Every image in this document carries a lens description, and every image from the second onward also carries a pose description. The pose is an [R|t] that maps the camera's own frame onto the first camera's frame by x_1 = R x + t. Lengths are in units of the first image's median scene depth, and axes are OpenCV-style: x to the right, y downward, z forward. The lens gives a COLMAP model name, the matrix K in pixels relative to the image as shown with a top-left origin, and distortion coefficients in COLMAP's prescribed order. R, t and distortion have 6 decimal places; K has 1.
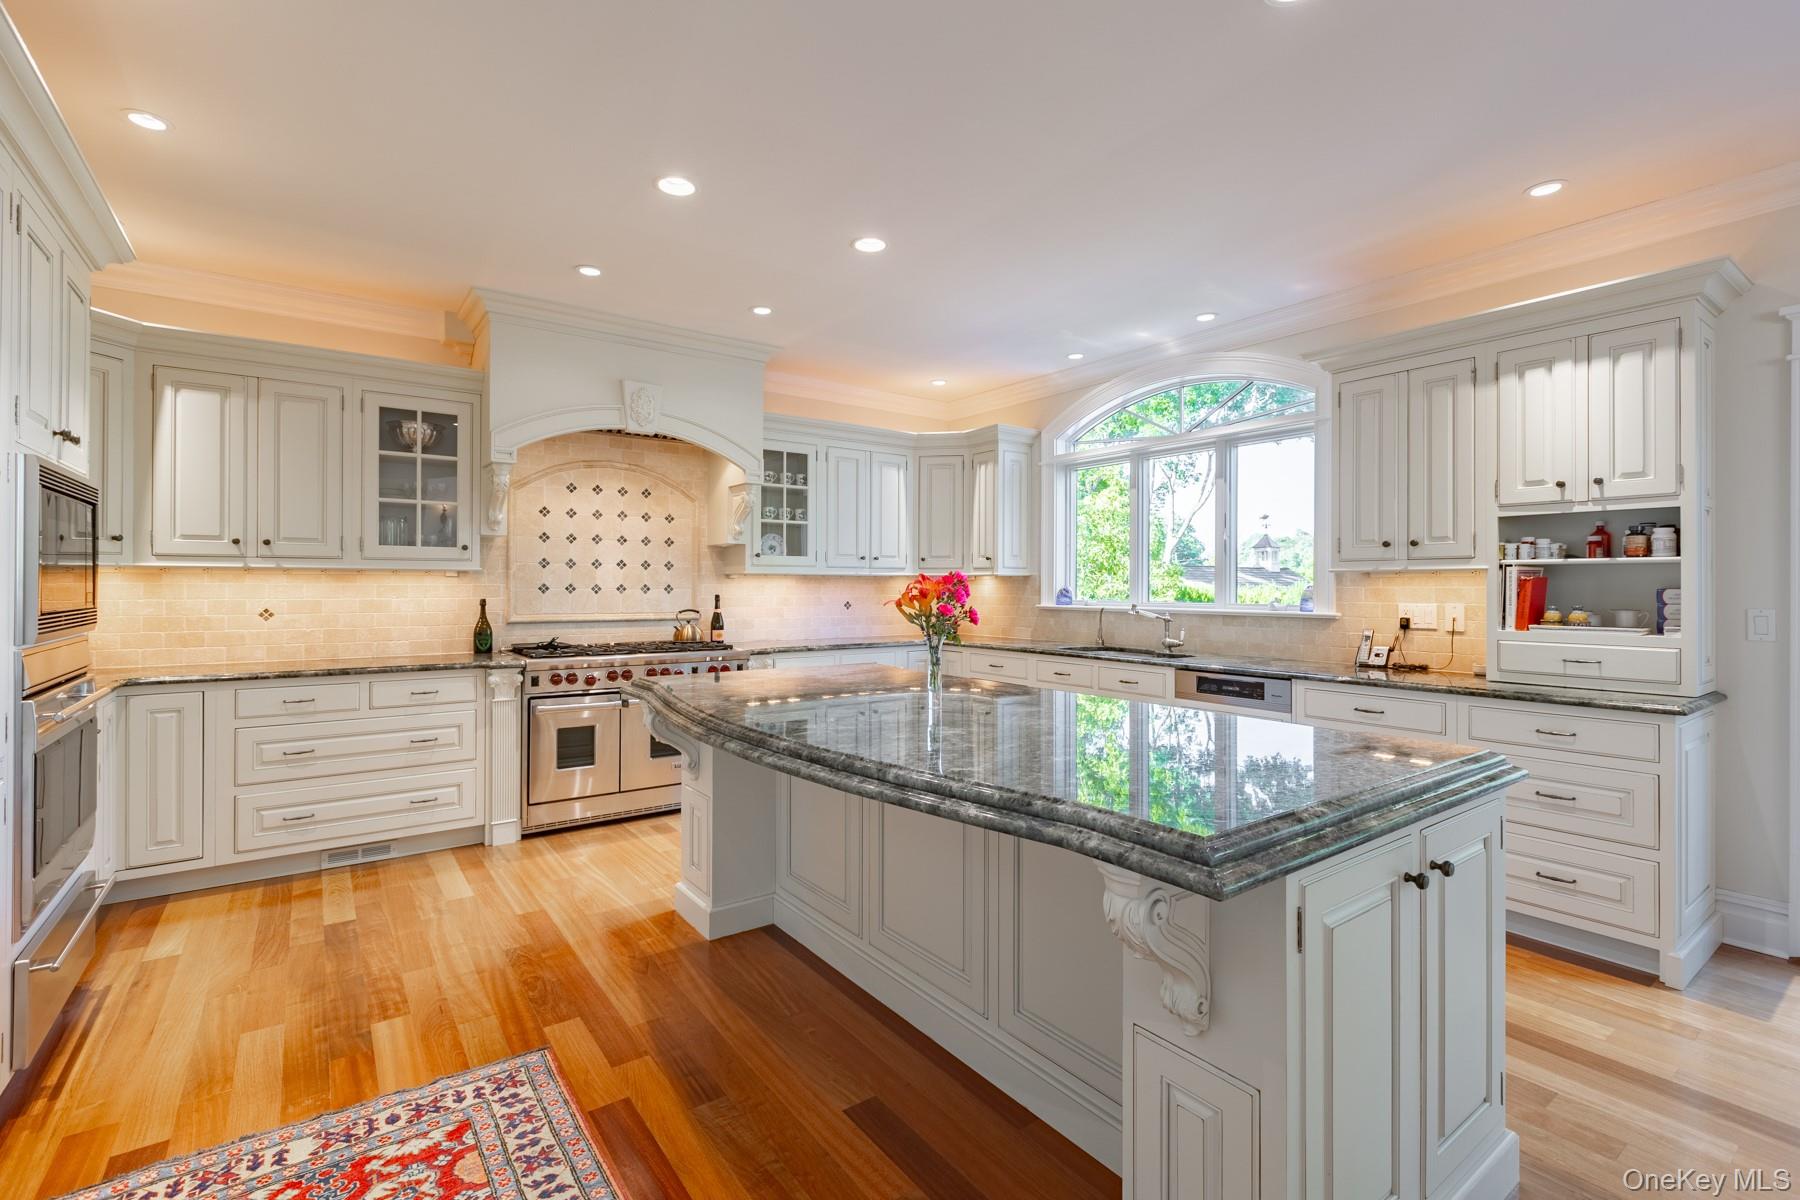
lens RADIAL K [[806.3, 0, 890.2], [0, 806.3, 583.4], [0, 0, 1]] dist [0.002918, -0.000898]
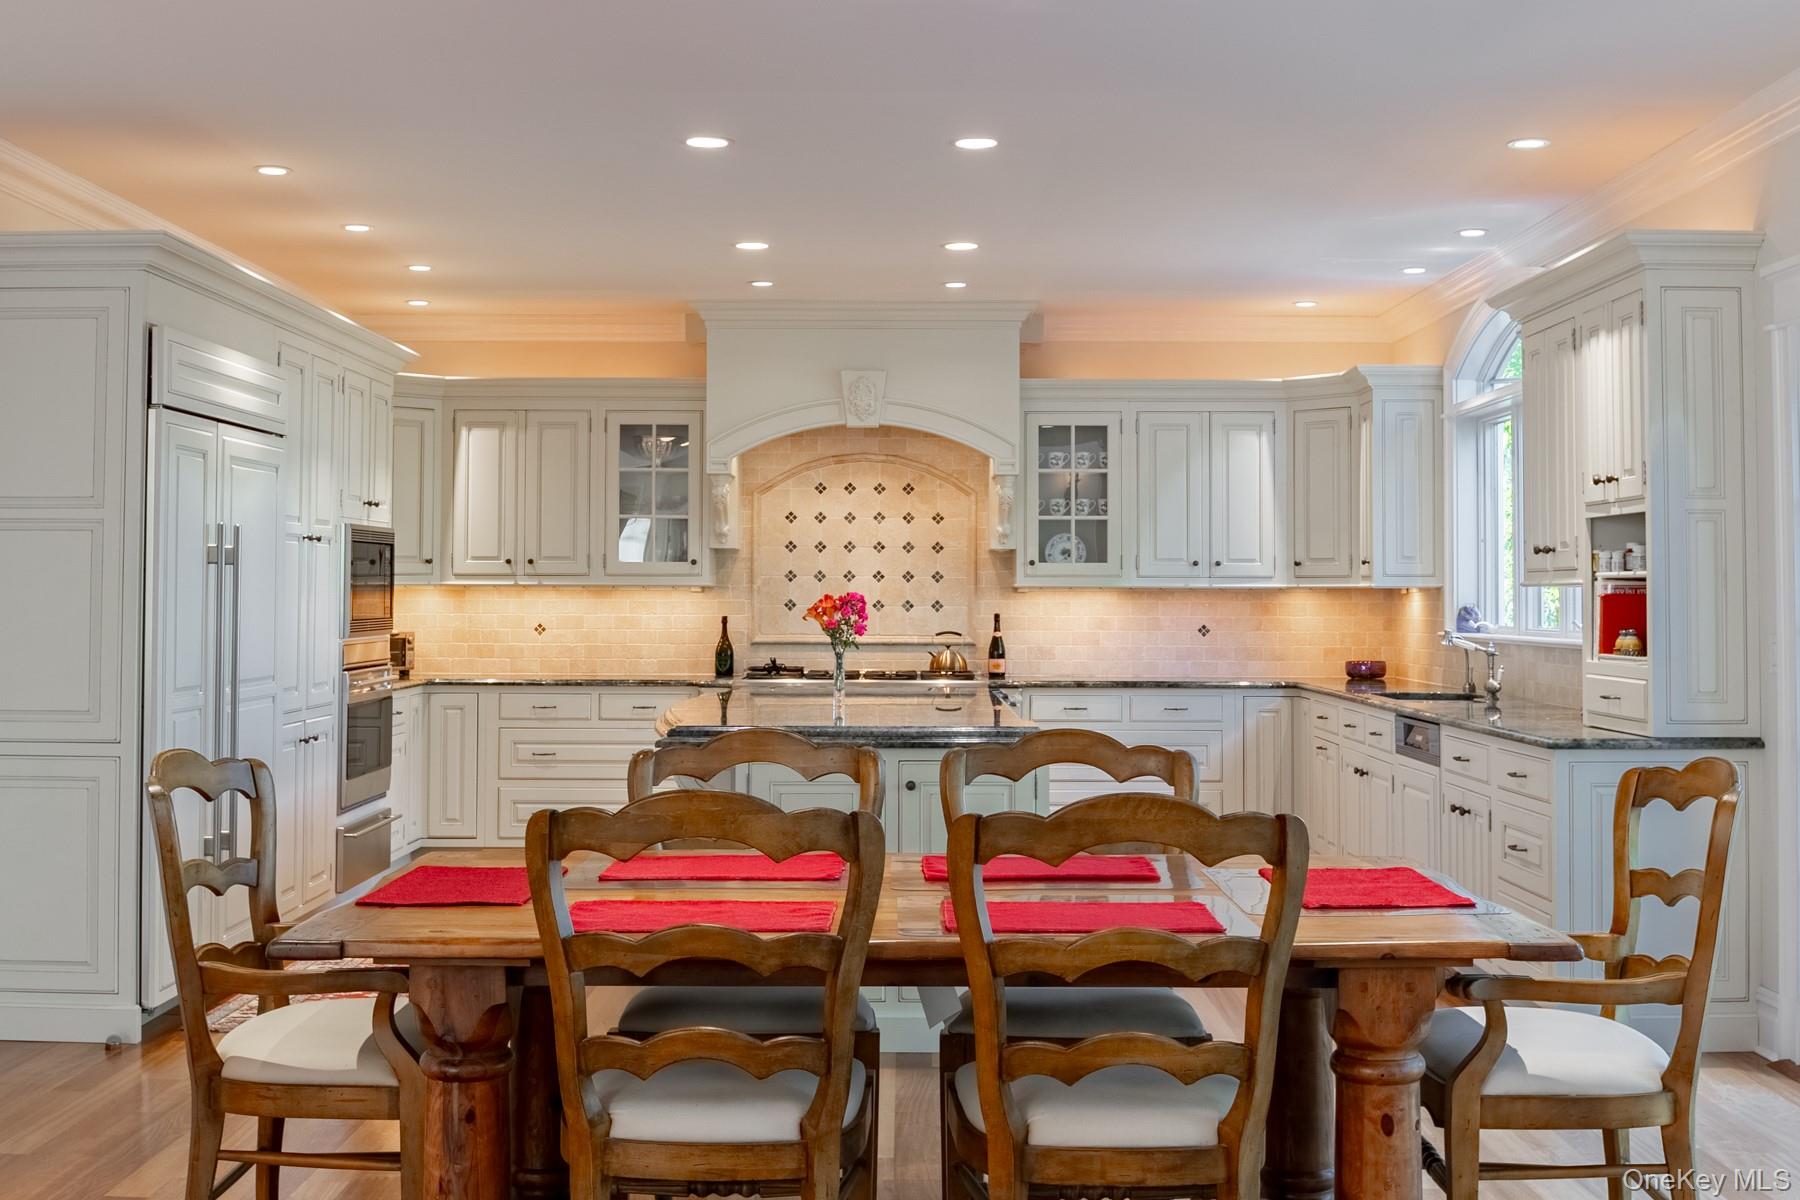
lens RADIAL K [[1990.5, 0, 893.4], [0, 1990.5, 527.4], [0, 0, 1]] dist [0.017385, 0.000000]
pose [[0.808659, -0.020168, -0.587932, 1.087987], [0.000559, 0.999438, -0.033515, -0.006198], [0.588278, 0.026773, 0.808216, -0.797128]]
